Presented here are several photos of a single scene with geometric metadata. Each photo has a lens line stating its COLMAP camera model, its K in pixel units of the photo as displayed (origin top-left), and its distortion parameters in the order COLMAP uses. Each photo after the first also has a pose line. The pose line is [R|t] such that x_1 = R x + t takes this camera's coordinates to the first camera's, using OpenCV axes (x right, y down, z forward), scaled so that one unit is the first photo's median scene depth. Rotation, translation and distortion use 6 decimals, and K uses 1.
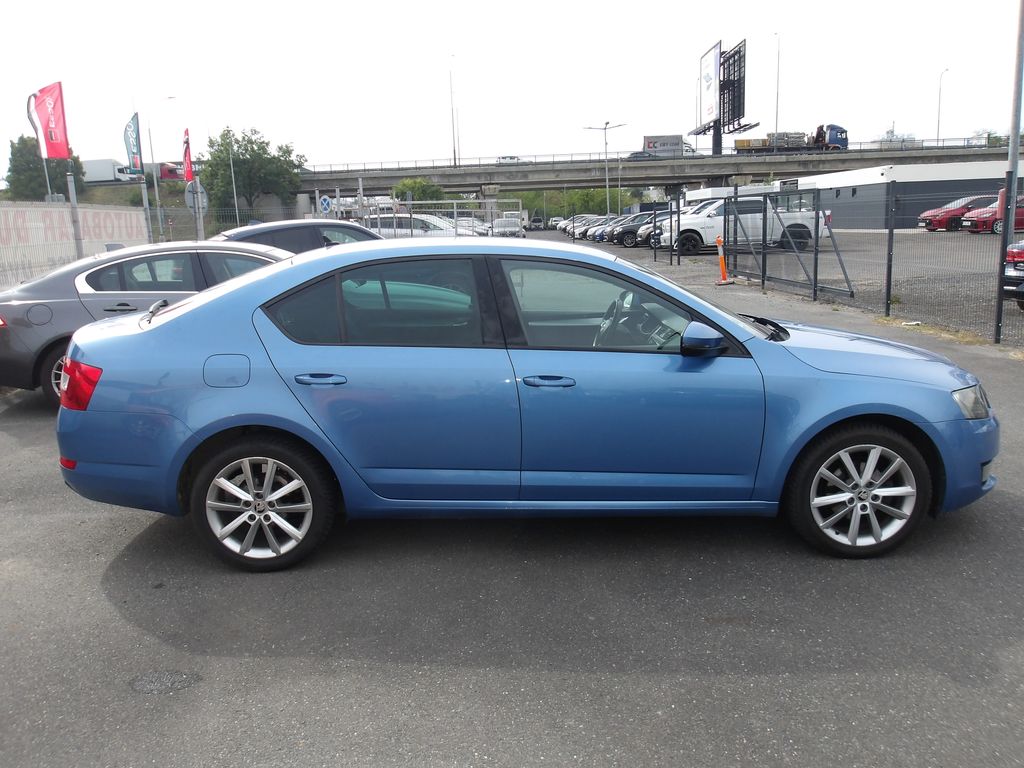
lens RADIAL K [[862.4, 0, 523.0], [0, 862.4, 385.1], [0, 0, 1]] dist [-0.016361, -0.009238]
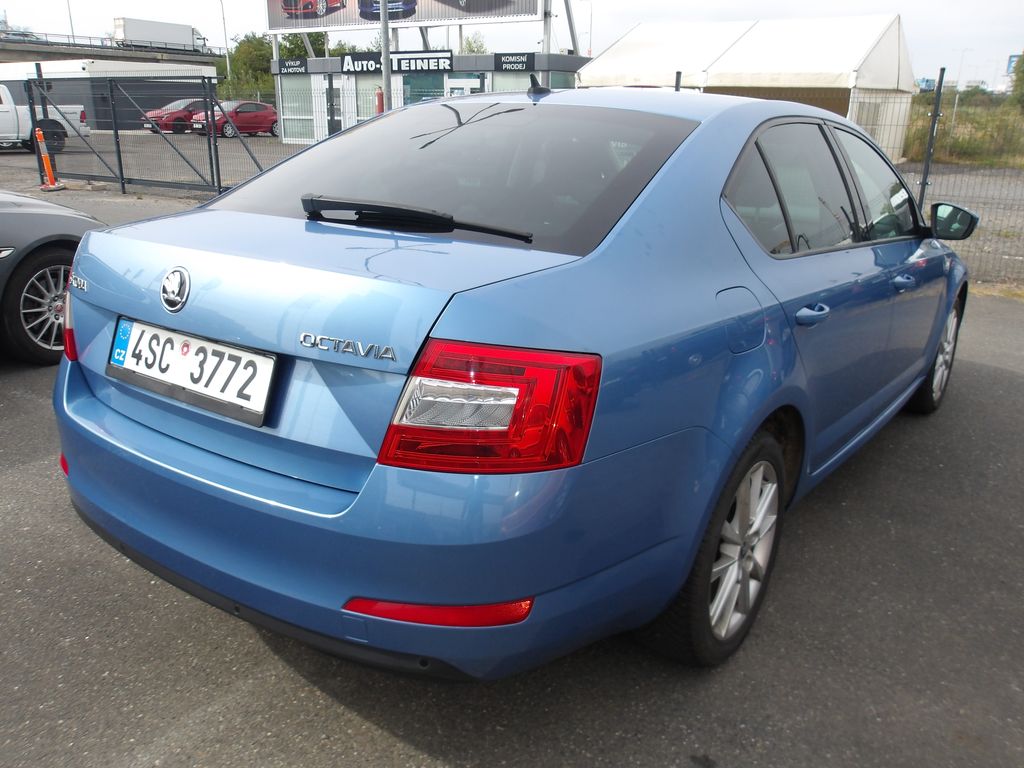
lens RADIAL K [[864.3, 0, 512.0], [0, 864.3, 384.0], [0, 0, 1]] dist [-0.000143, 0.003509]
pose [[0.613557, -0.192710, 0.765774, -0.772281], [0.114255, 0.981224, 0.155385, -0.068958], [-0.781341, -0.007844, 0.624055, 0.714738]]
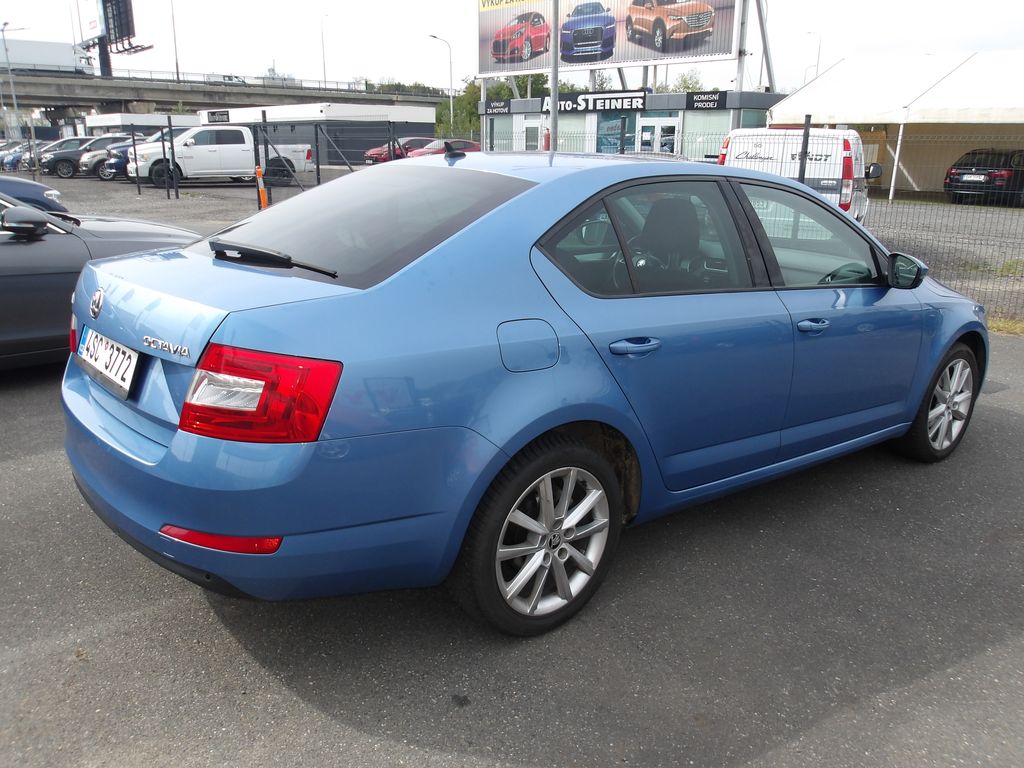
lens RADIAL K [[864.3, 0, 512.0], [0, 864.3, 384.0], [0, 0, 1]] dist [-0.000143, 0.003509]
pose [[0.786557, -0.120738, 0.605599, -0.687852], [0.078483, 0.992292, 0.095897, -0.046922], [-0.612510, -0.027899, 0.789970, 0.450628]]
